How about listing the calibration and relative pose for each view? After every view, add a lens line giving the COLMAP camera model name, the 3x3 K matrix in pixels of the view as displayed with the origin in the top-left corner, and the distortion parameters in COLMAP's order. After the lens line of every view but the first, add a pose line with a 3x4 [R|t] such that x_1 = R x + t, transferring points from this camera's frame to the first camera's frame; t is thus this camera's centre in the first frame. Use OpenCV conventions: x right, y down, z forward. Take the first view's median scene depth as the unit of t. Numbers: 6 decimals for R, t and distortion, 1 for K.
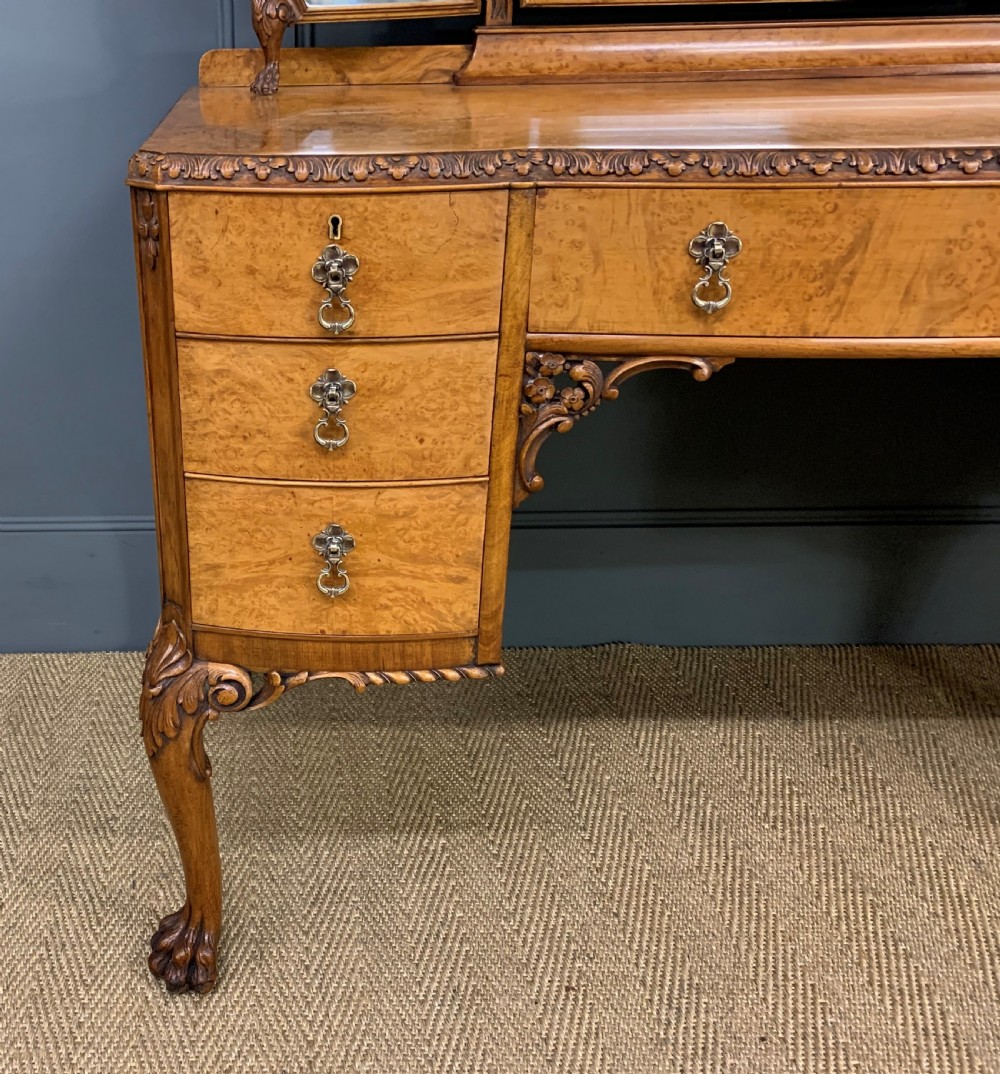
lens RADIAL K [[1213.3, 0, 269.0], [0, 1213.3, 527.1], [0, 0, 1]] dist [0.064098, 0.000000]
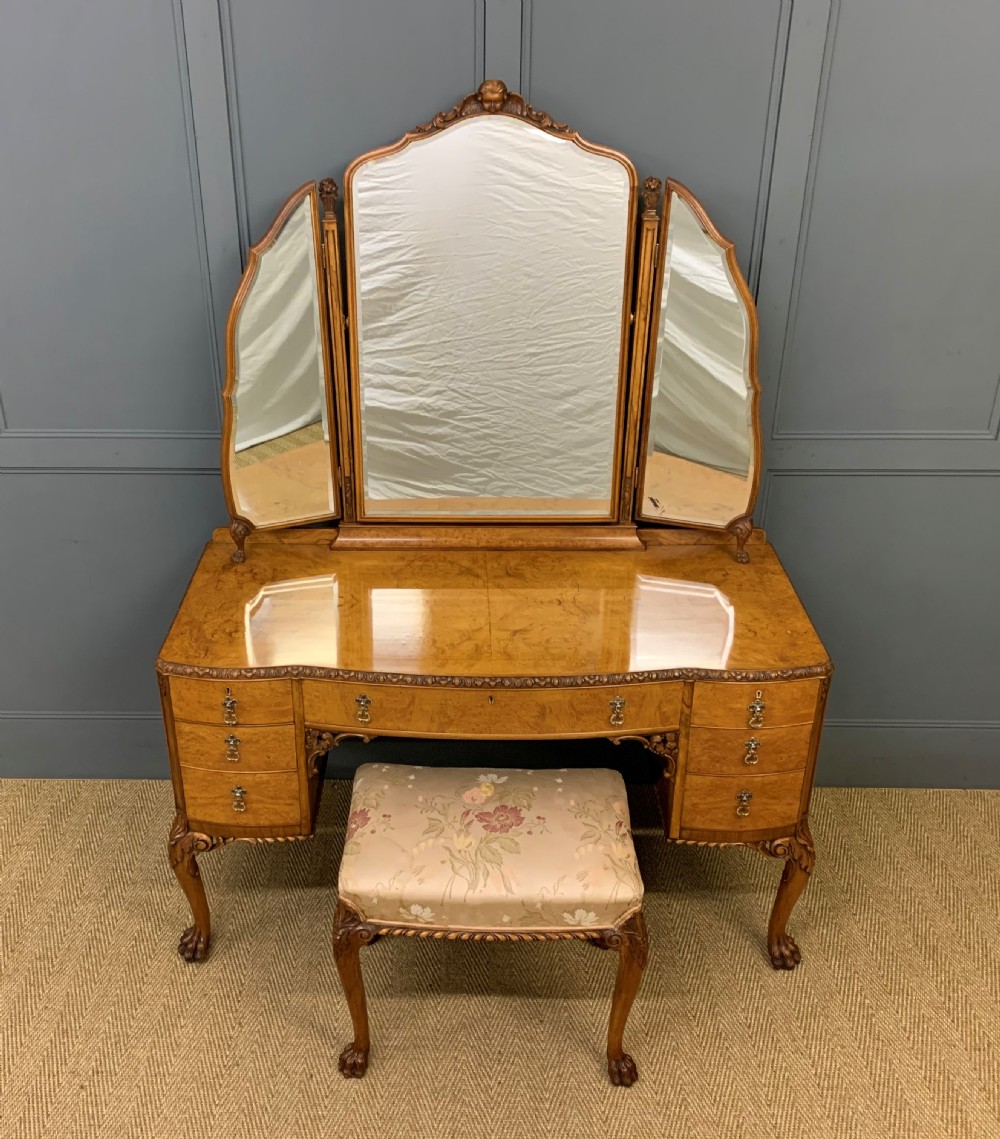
lens RADIAL K [[1190.5, 0, 432.9], [0, 1190.5, 565.7], [0, 0, 1]] dist [0.122145, 0.000000]
pose [[0.999781, 0.015484, -0.014091, 0.521934], [-0.014577, 0.997948, 0.062345, -0.666364], [0.015027, -0.062126, 0.997955, -1.587290]]
